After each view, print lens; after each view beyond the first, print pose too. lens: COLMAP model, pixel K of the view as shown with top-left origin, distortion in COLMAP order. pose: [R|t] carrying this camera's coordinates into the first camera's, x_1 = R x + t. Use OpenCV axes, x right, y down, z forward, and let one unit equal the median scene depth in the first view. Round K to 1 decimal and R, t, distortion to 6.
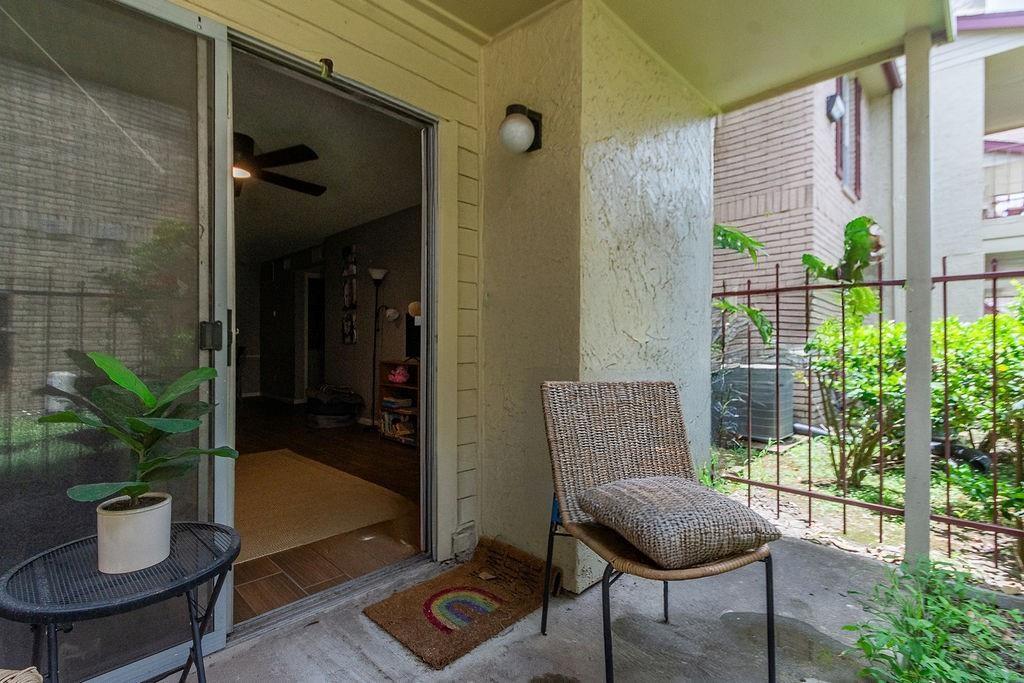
lens RADIAL K [[458.9, 0, 513.9], [0, 458.9, 338.8], [0, 0, 1]] dist [-0.001411, -0.000093]
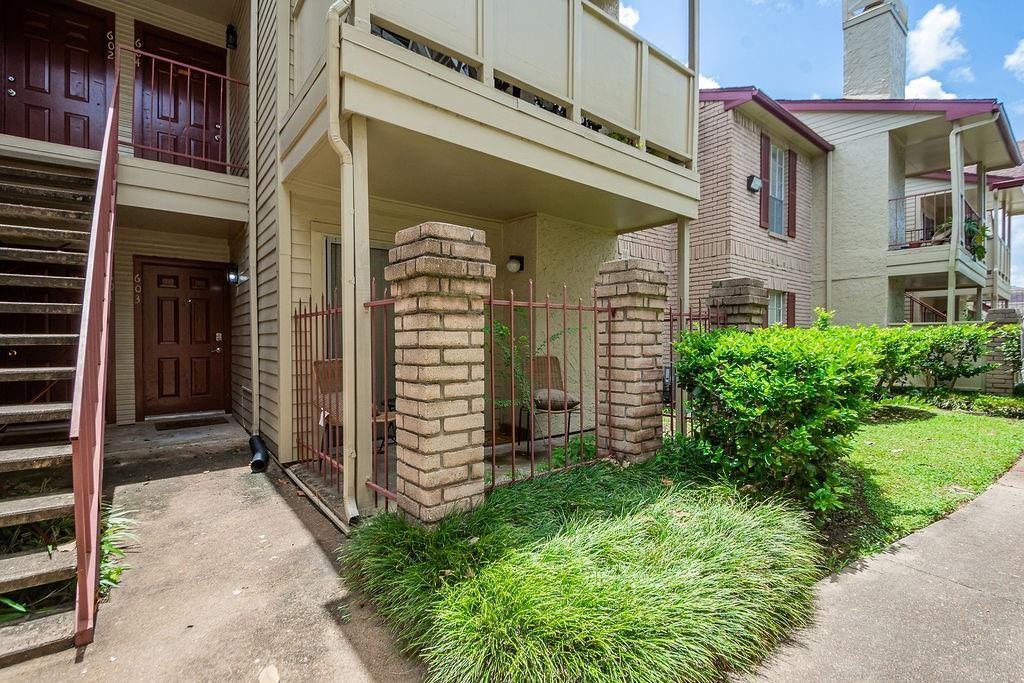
lens RADIAL K [[458.9, 0, 512.0], [0, 458.9, 344.4], [0, 0, 1]] dist [-0.001411, -0.000093]
pose [[0.992912, -0.003244, -0.118805, 0.109948], [0.004077, 0.999969, 0.006763, -0.001330], [0.118779, -0.007199, 0.992895, -0.586254]]
